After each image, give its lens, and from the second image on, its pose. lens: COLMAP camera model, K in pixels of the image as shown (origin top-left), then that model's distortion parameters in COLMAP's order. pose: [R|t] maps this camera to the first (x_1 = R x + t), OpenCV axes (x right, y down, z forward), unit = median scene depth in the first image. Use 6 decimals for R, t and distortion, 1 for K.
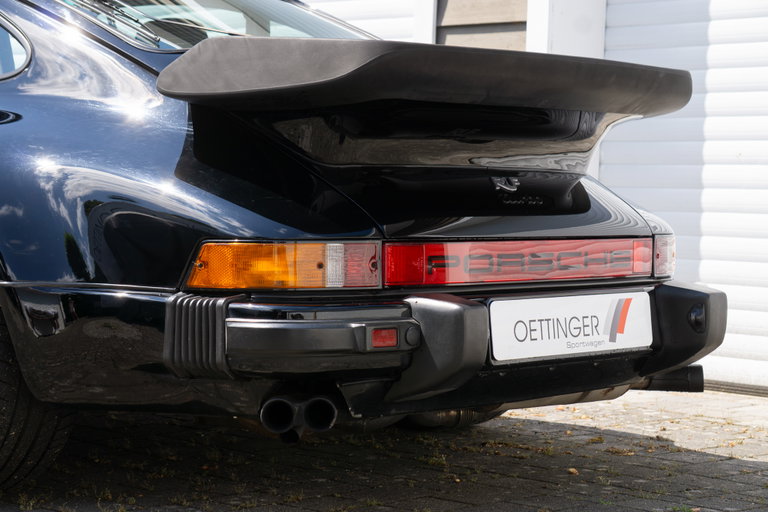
lens RADIAL K [[1739.9, 0, 378.5], [0, 1739.9, 256.4], [0, 0, 1]] dist [0.154606, 0.000000]
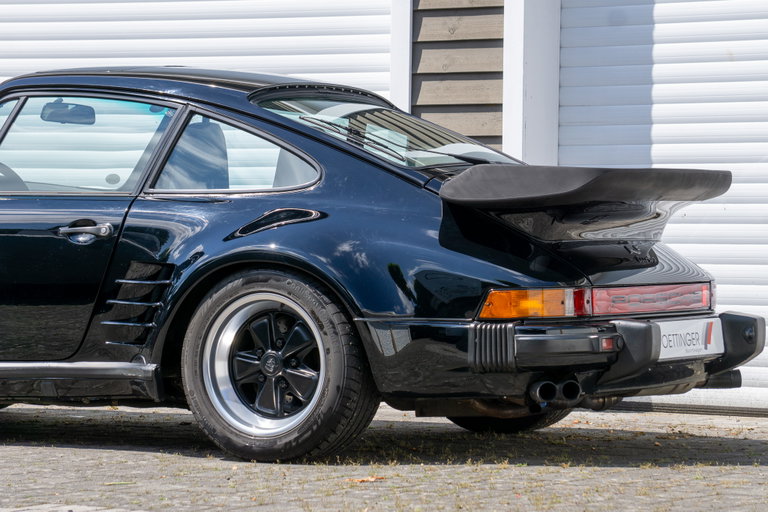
lens RADIAL K [[2994.5, 0, 386.6], [0, 2994.5, 248.9], [0, 0, 1]] dist [0.969199, 0.000000]
pose [[0.973376, -0.023963, 0.227958, -0.833533], [0.031048, 0.999138, -0.027542, 0.027271], [-0.227101, 0.033886, 0.973281, -1.728092]]
